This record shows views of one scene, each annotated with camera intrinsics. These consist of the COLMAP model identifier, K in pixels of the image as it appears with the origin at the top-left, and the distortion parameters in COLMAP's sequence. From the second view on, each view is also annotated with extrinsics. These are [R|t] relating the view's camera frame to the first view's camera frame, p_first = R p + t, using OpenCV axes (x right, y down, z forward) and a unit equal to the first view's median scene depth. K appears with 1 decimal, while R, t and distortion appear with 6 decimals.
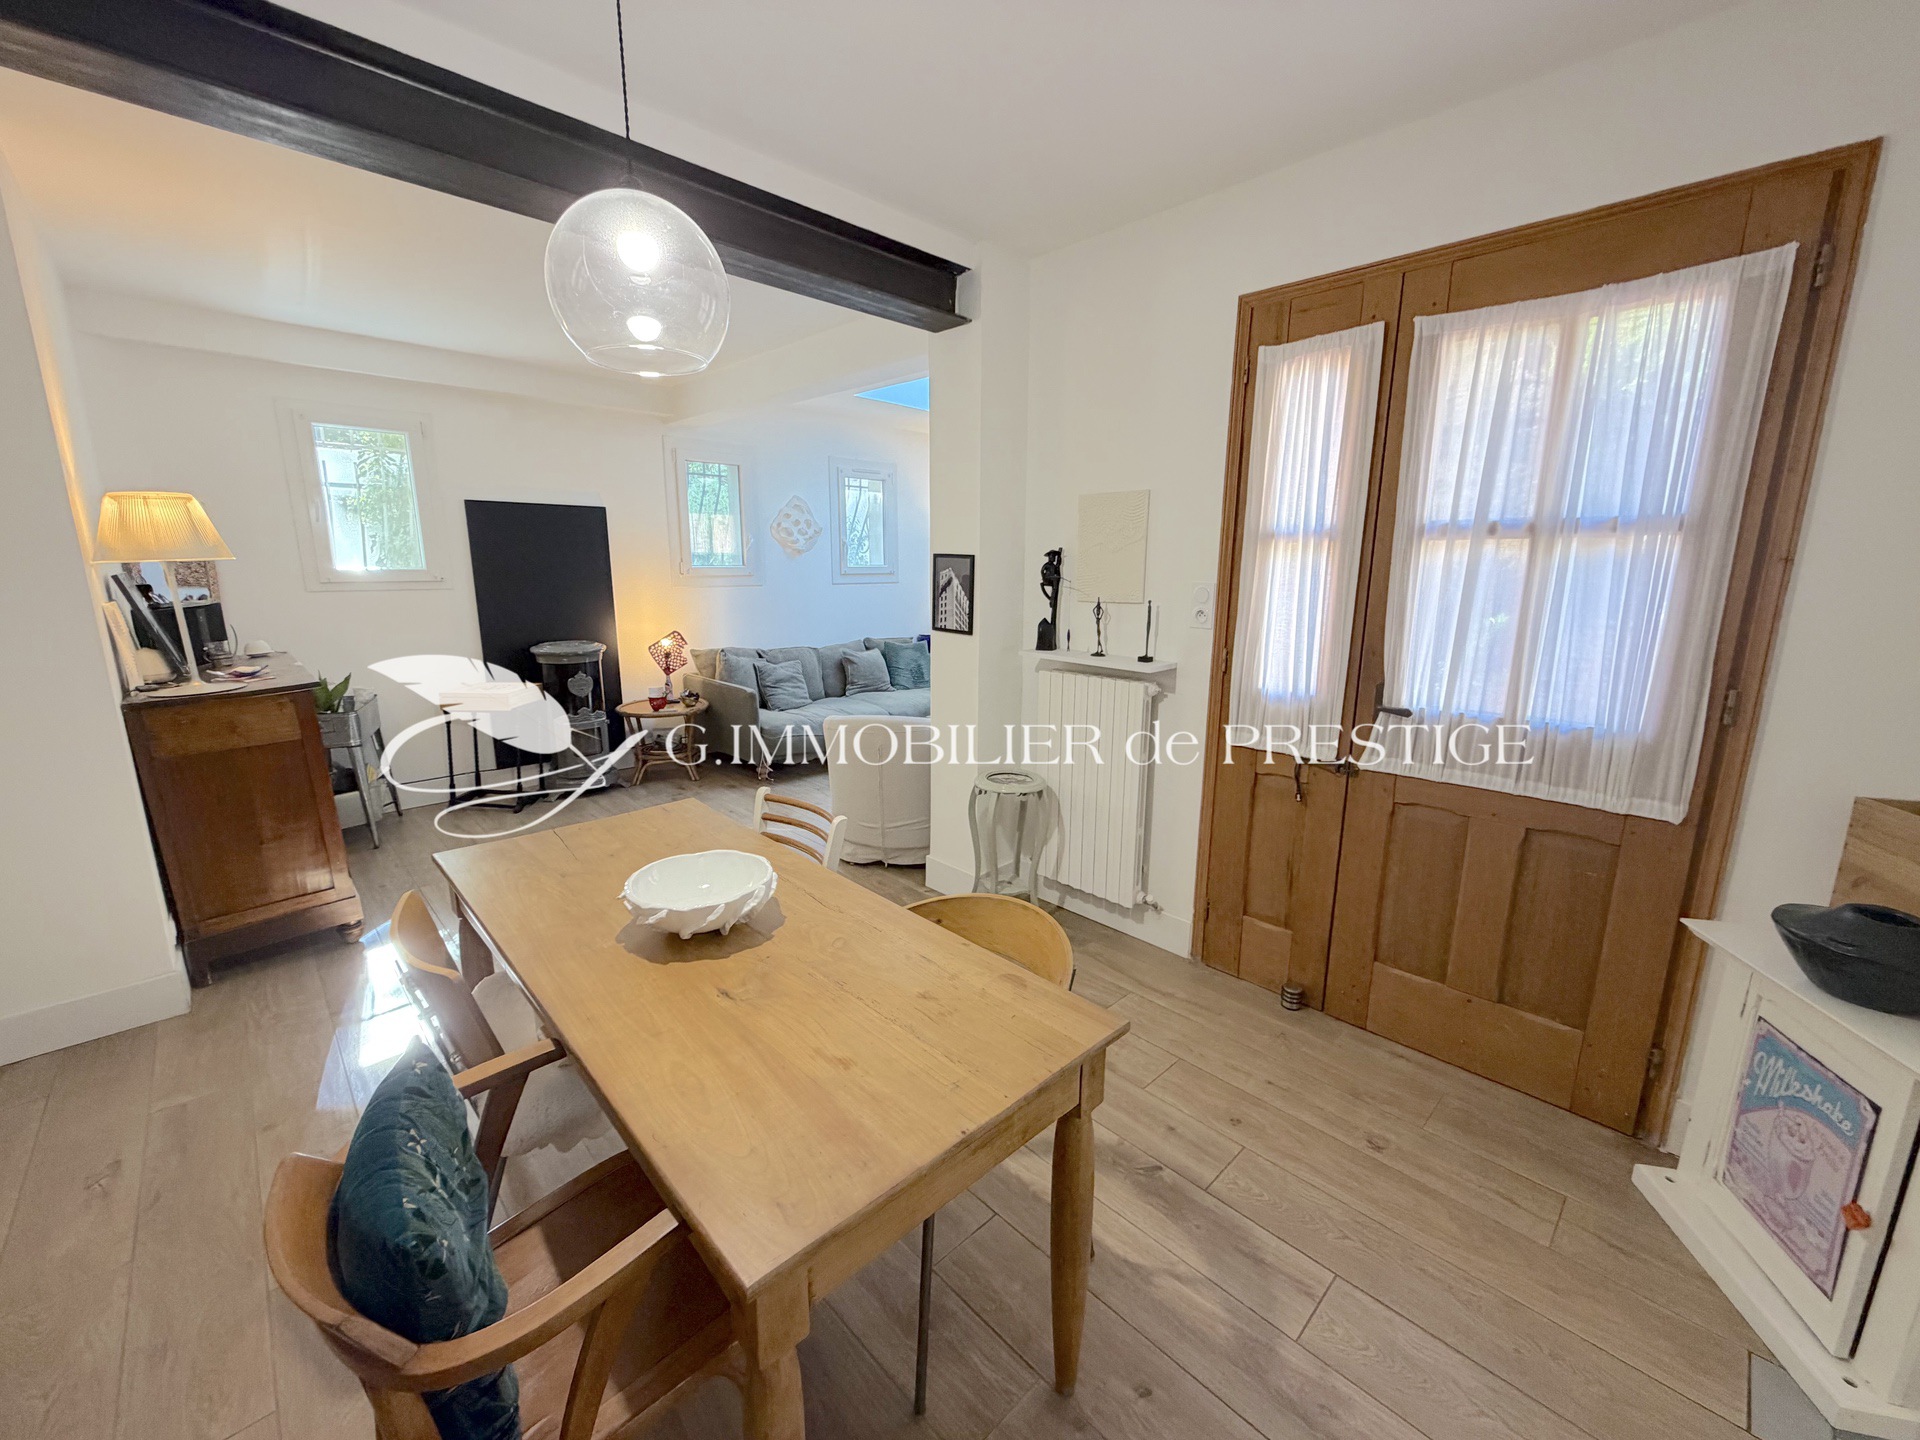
lens RADIAL K [[768.5, 0, 955.7], [0, 768.5, 715.4], [0, 0, 1]] dist [0.001757, -0.000301]
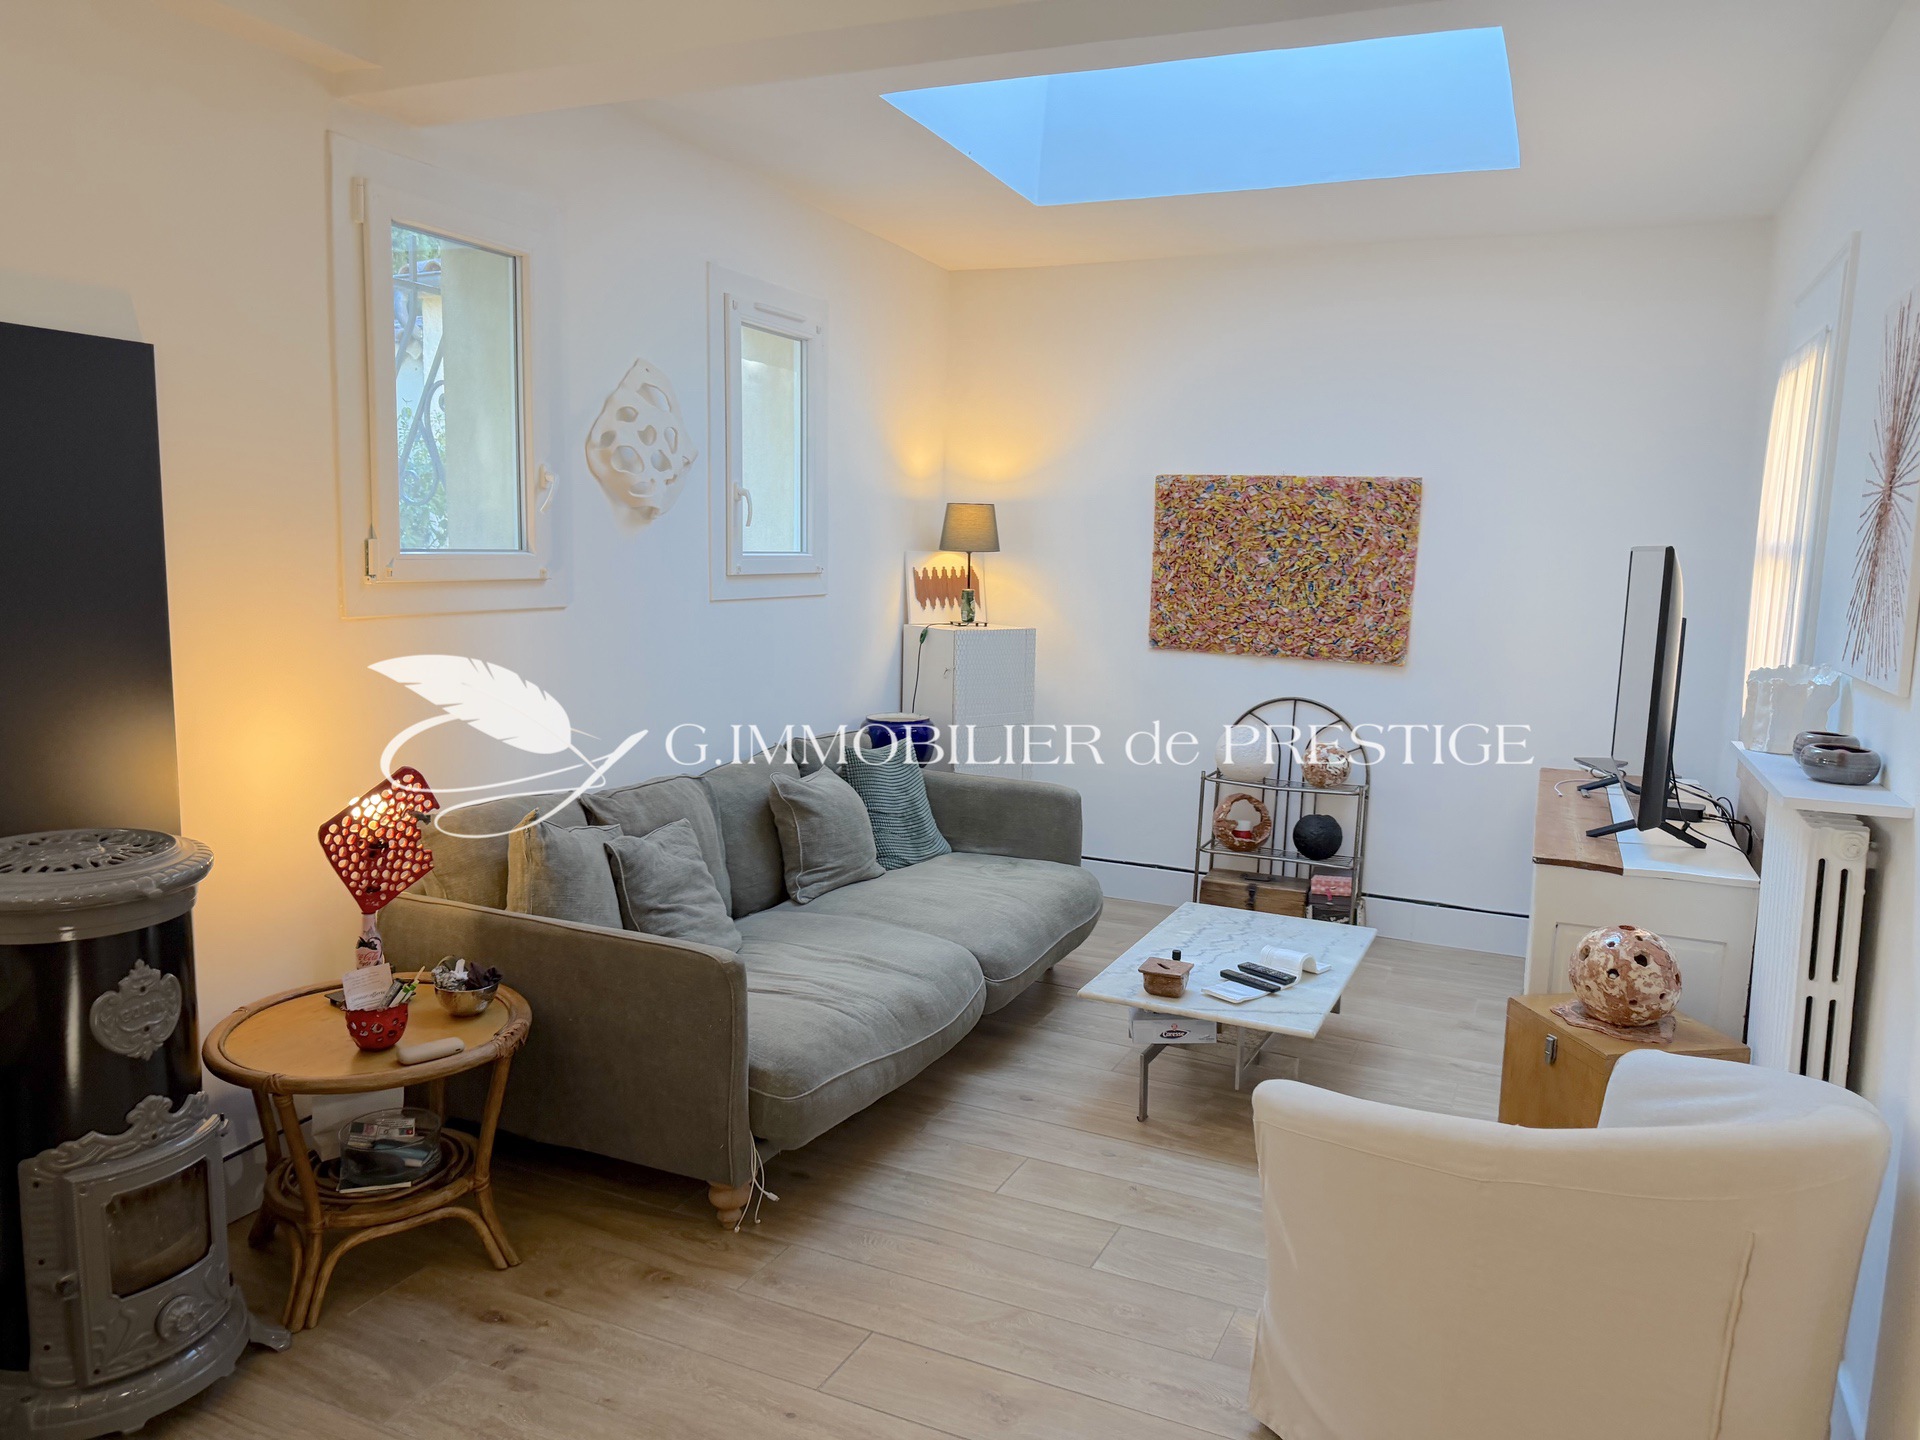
lens RADIAL K [[1359.5, 0, 967.6], [0, 1359.5, 724.9], [0, 0, 1]] dist [0.038743, -0.041587]
pose [[0.933652, -0.030335, 0.356896, -0.356629], [0.050292, 0.997639, -0.046771, -0.092150], [-0.354634, 0.061617, 0.932973, 0.427320]]
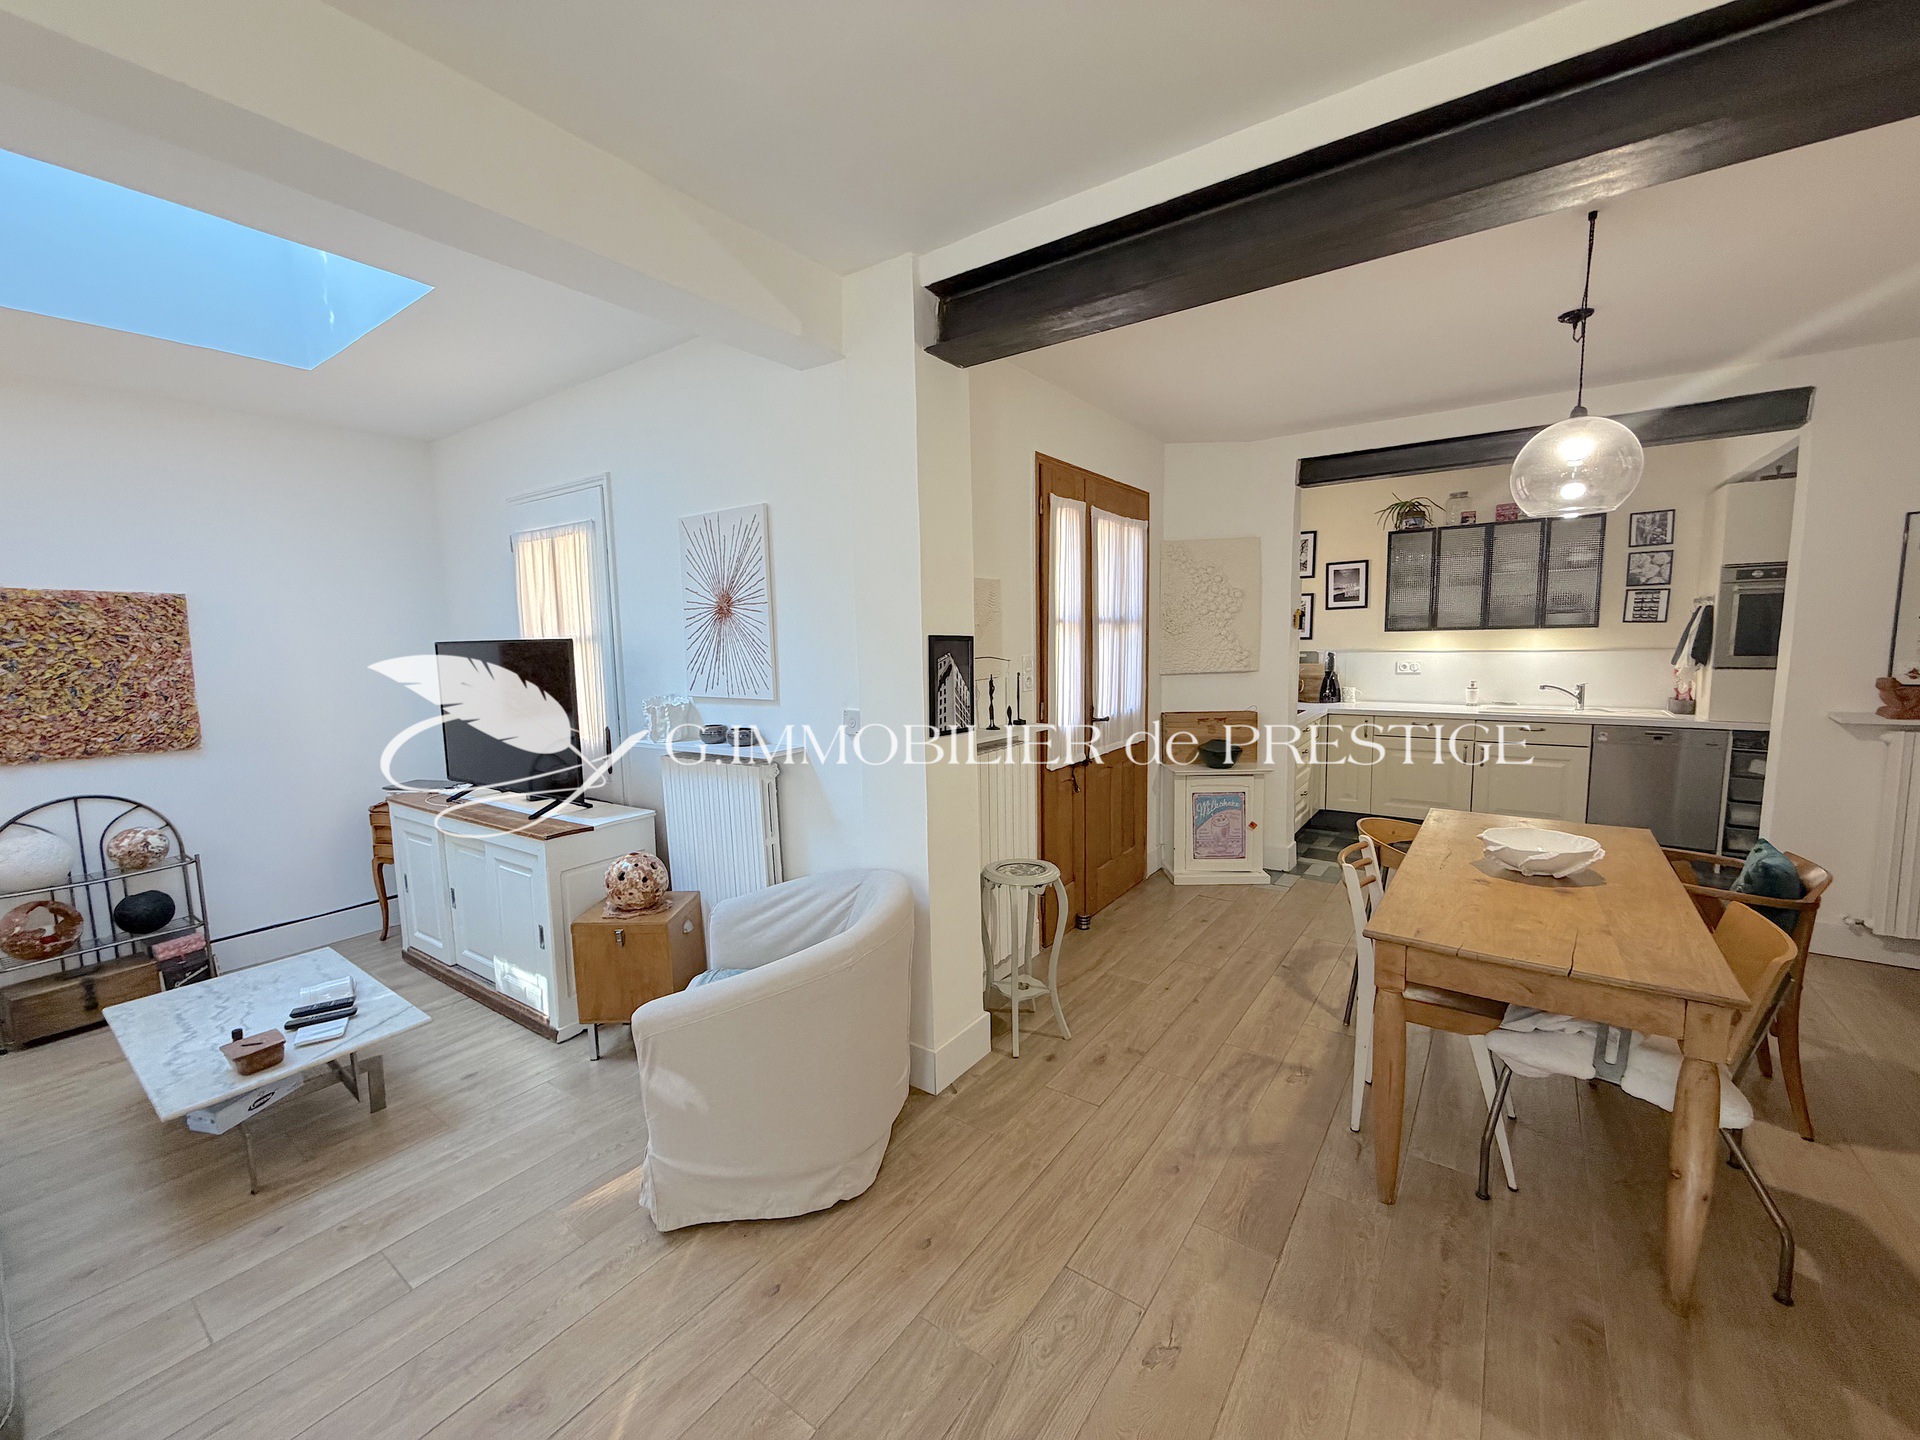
lens RADIAL K [[768.5, 0, 960.0], [0, 768.5, 714.6], [0, 0, 1]] dist [0.001757, -0.000301]
pose [[-0.178191, -0.103252, 0.978564, -0.476024], [0.212693, 0.966928, 0.140755, -0.145006], [-0.960734, 0.233215, -0.150337, 0.679552]]
